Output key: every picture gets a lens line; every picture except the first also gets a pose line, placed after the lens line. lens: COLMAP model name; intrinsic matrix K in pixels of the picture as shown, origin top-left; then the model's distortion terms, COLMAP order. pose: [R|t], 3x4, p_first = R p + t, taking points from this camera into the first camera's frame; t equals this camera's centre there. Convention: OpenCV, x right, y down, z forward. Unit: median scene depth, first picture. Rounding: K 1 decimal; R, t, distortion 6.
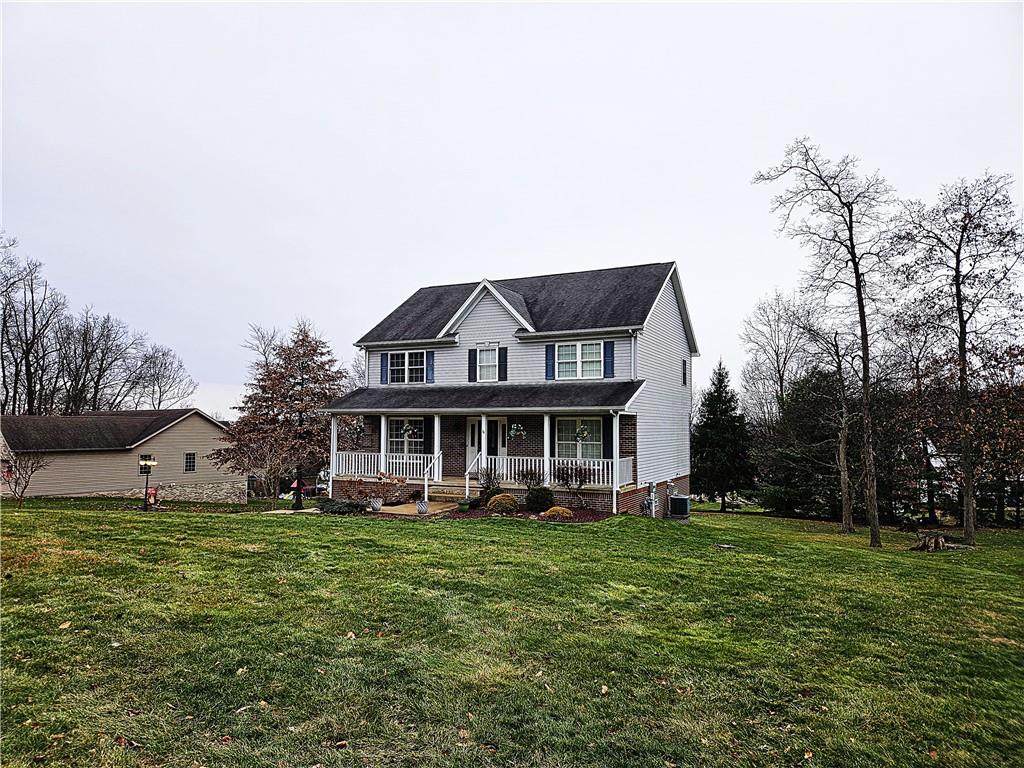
lens RADIAL K [[678.5, 0, 512.0], [0, 678.5, 384.0], [0, 0, 1]] dist [0.000000, -0.000489]
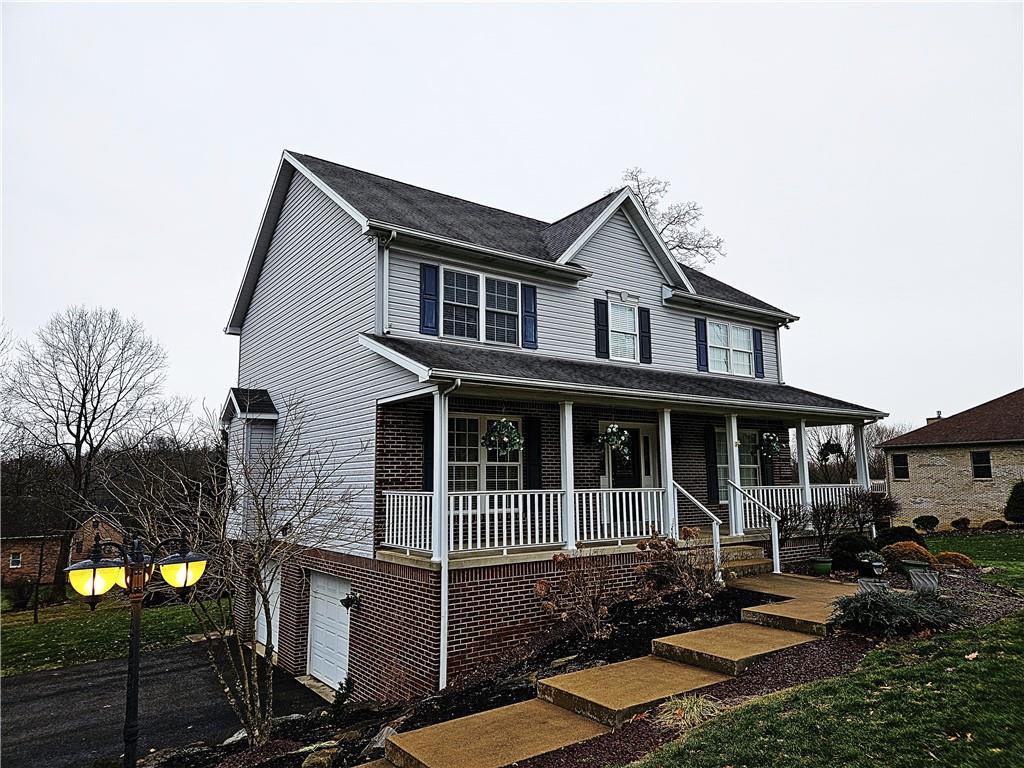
lens RADIAL K [[678.5, 0, 512.0], [0, 678.5, 384.0], [0, 0, 1]] dist [0.000000, -0.000489]
pose [[0.447909, 0.110142, 0.887269, -0.560252], [-0.041978, 0.993879, -0.102184, 0.075242], [-0.893093, 0.008523, 0.449791, 0.784740]]
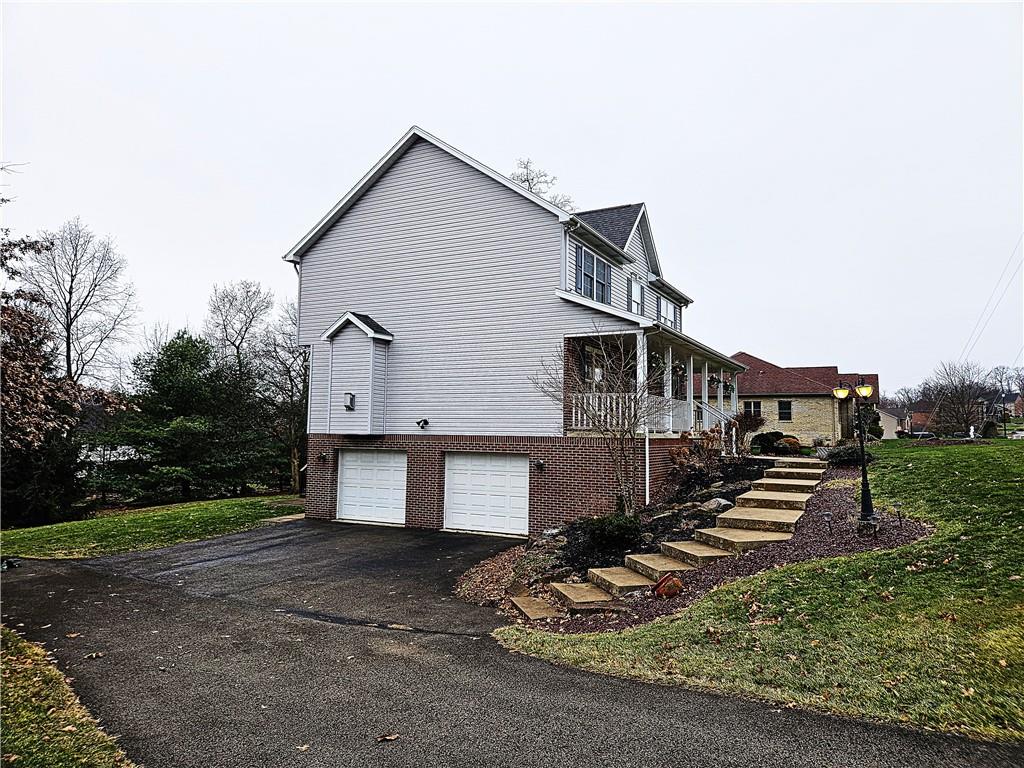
lens RADIAL K [[678.5, 0, 512.0], [0, 678.5, 384.0], [0, 0, 1]] dist [0.000000, -0.000489]
pose [[-0.008617, 0.057903, 0.998285, -0.849537], [-0.076750, 0.995339, -0.058395, 0.132557], [-0.997013, -0.077121, -0.004132, 1.093724]]
